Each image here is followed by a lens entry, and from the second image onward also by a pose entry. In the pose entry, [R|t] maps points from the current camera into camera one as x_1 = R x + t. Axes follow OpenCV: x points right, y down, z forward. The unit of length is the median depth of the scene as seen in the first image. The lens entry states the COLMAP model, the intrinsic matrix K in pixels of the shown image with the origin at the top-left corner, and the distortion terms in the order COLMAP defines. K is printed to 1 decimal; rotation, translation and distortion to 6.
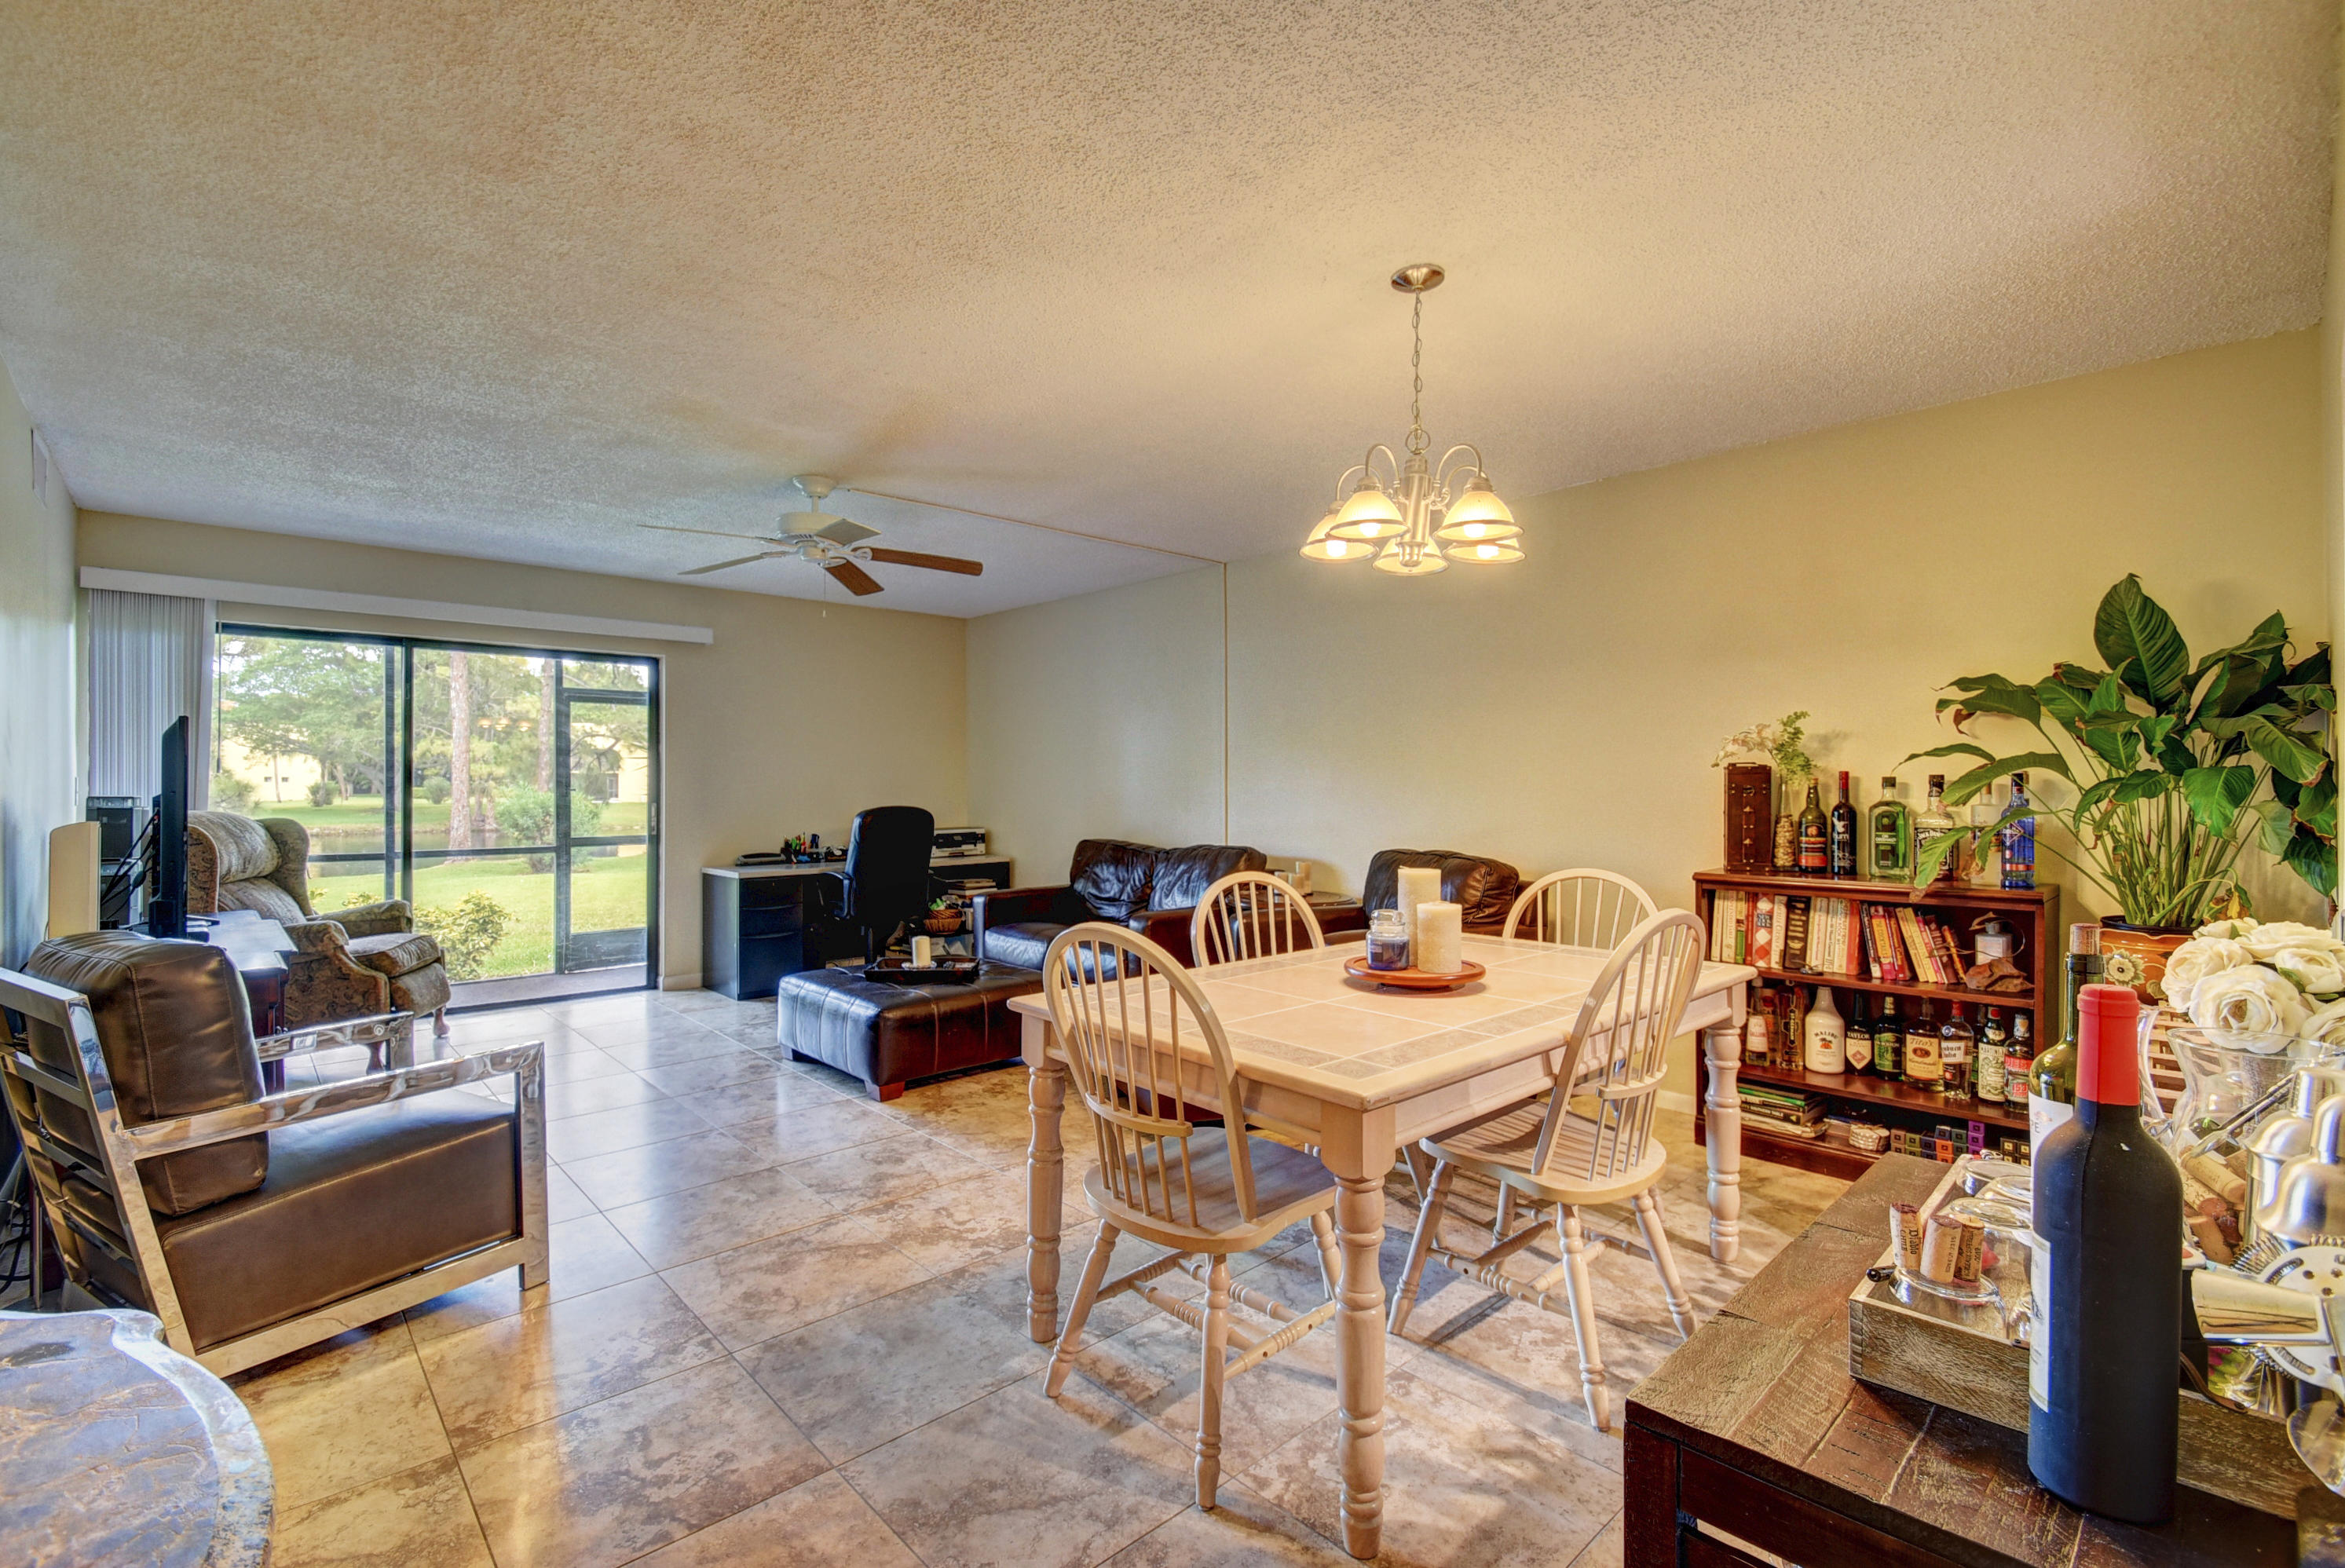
lens RADIAL K [[1036.5, 0, 1161.6], [0, 1036.5, 787.6], [0, 0, 1]] dist [0.024226, -0.022452]
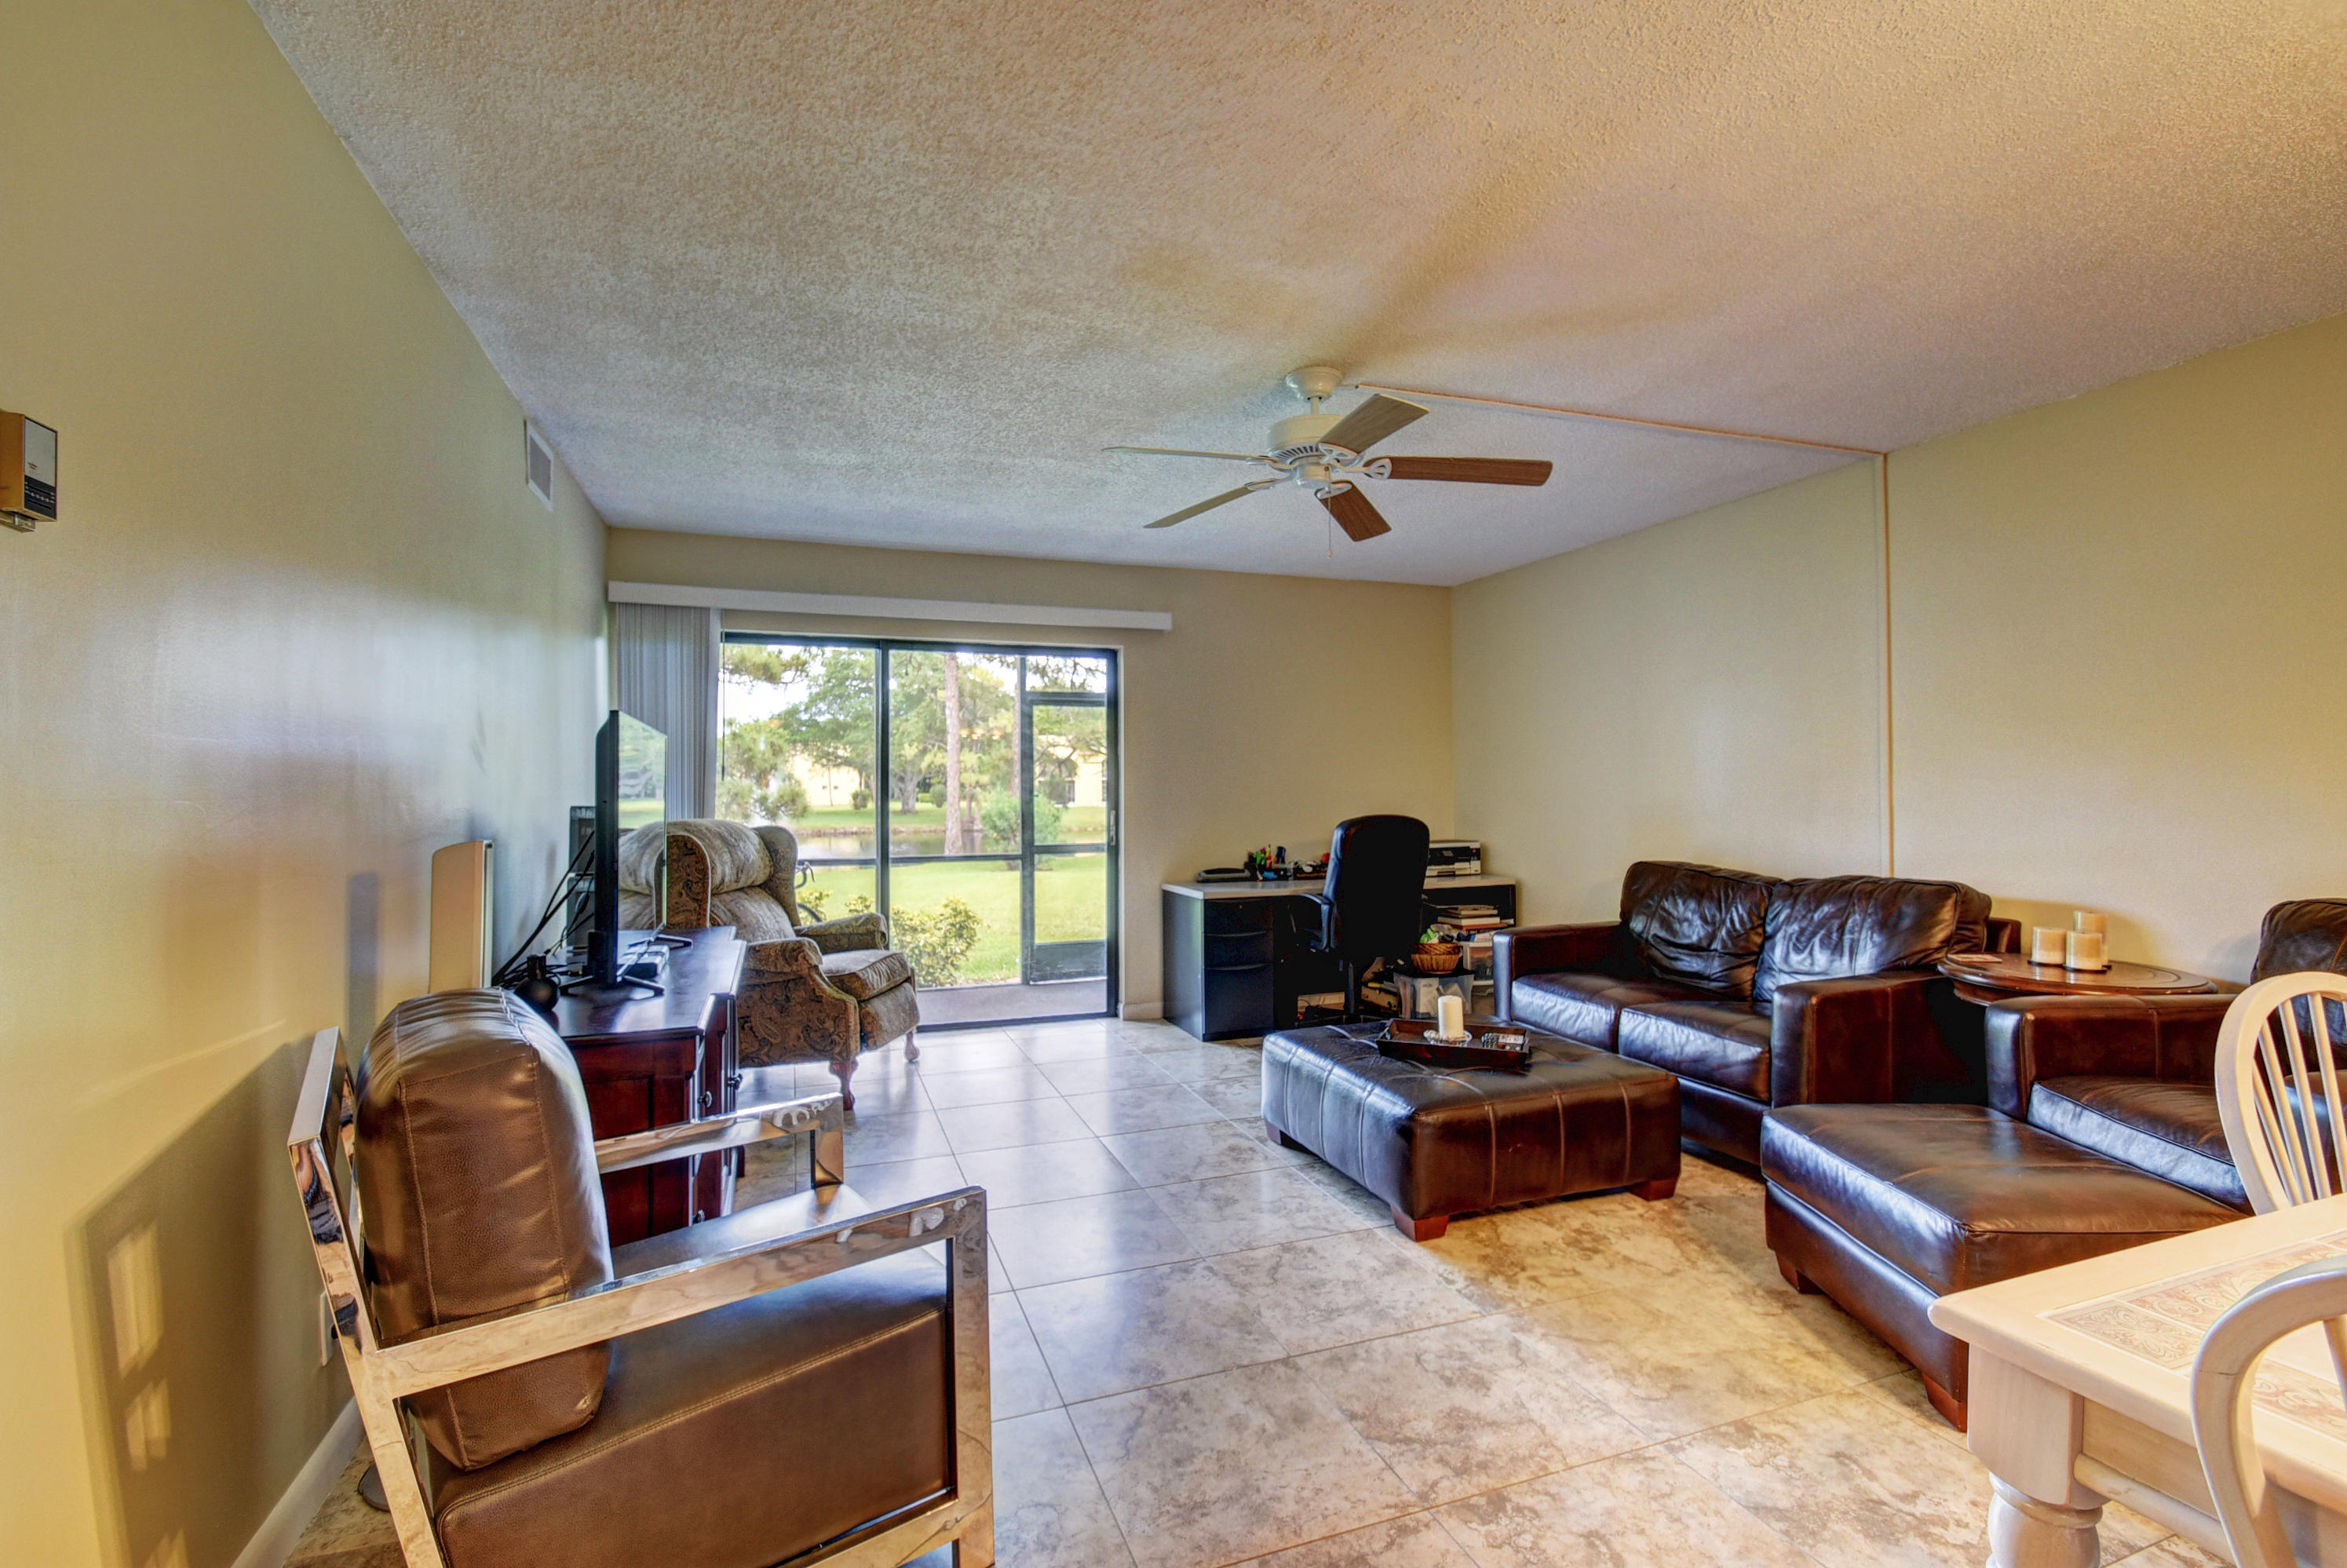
lens RADIAL K [[1037.3, 0, 1162.5], [0, 1037.3, 787.6], [0, 0, 1]] dist [0.024226, -0.022452]
pose [[0.922397, -0.006722, -0.386185, -0.125803], [0.005371, 0.999975, -0.004579, -0.000564], [0.386206, 0.002149, 0.922410, 0.234177]]
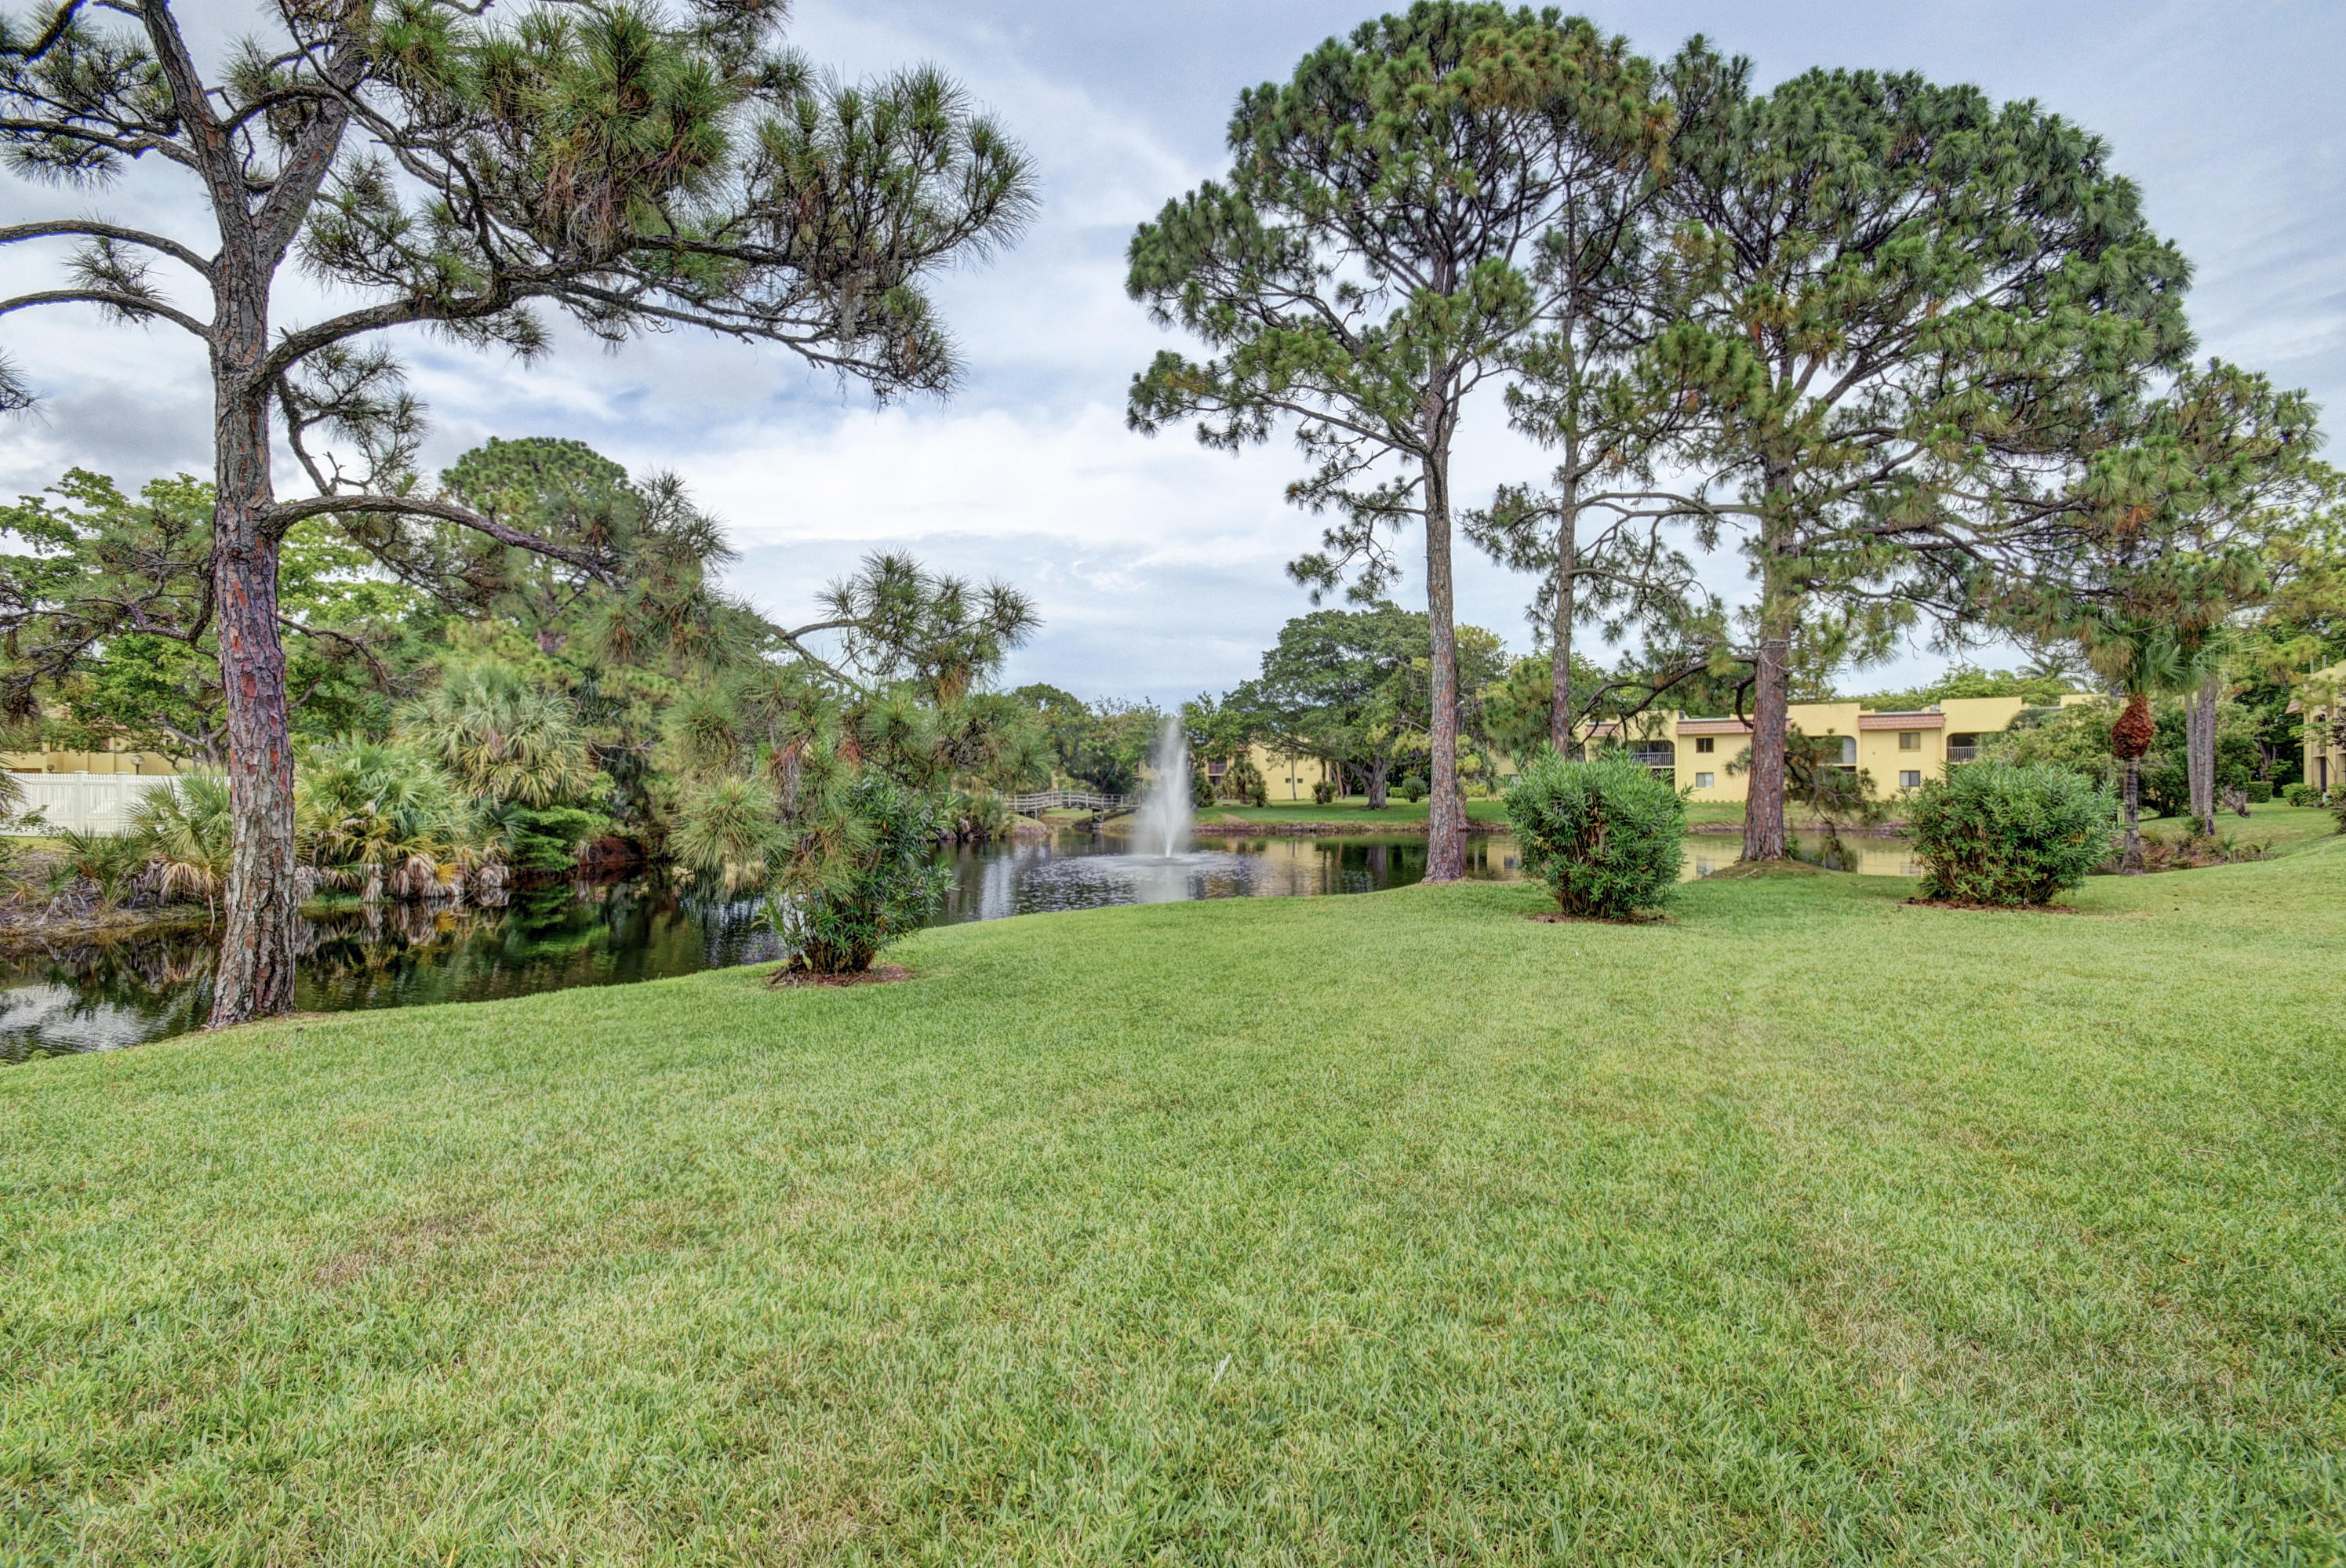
lens RADIAL K [[1037.0, 0, 1162.0], [0, 1037.0, 787.6], [0, 0, 1]] dist [0.024226, -0.022452]
pose [[0.663889, -0.005808, -0.747808, -1.948255], [0.002732, 0.999982, -0.005341, 0.112186], [0.747826, 0.001503, 0.663893, 2.822186]]
